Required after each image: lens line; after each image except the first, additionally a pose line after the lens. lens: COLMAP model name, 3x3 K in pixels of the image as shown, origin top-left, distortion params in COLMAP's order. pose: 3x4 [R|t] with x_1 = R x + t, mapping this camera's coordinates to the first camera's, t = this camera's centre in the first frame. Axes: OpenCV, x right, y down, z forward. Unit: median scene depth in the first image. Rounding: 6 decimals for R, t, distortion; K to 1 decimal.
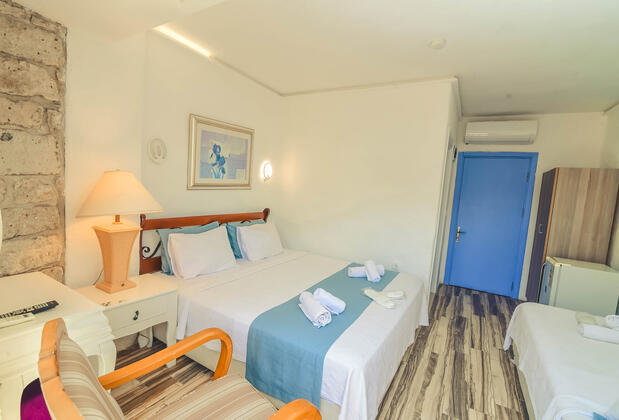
lens RADIAL K [[287.6, 0, 309.5], [0, 287.6, 210.0], [0, 0, 1]] dist [-0.019968, 0.000107]
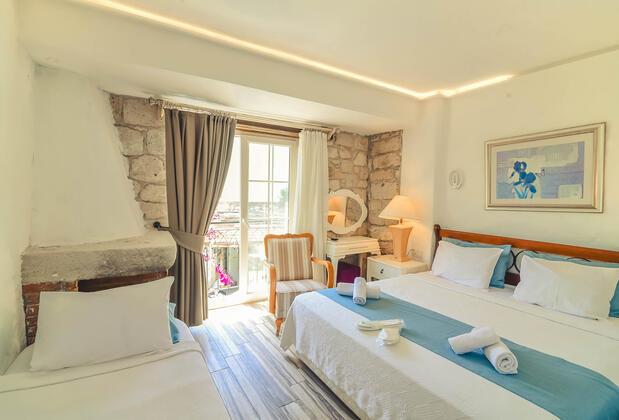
lens RADIAL K [[287.6, 0, 309.5], [0, 287.6, 210.0], [0, 0, 1]] dist [-0.019968, 0.000107]
pose [[-0.460409, -0.034752, -0.887026, 0.798416], [-0.132688, 0.990702, 0.030058, -0.012791], [0.877734, 0.131536, -0.460739, 0.856984]]
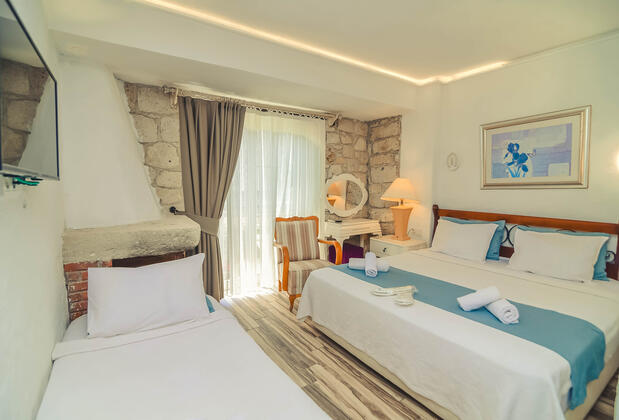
lens RADIAL K [[287.6, 0, 309.5], [0, 287.6, 210.0], [0, 0, 1]] dist [-0.019968, 0.000107]
pose [[-0.428862, 0.009370, -0.903321, 0.876398], [-0.112116, 0.991663, 0.063515, 0.017051], [0.896386, 0.128516, -0.424236, 0.823910]]
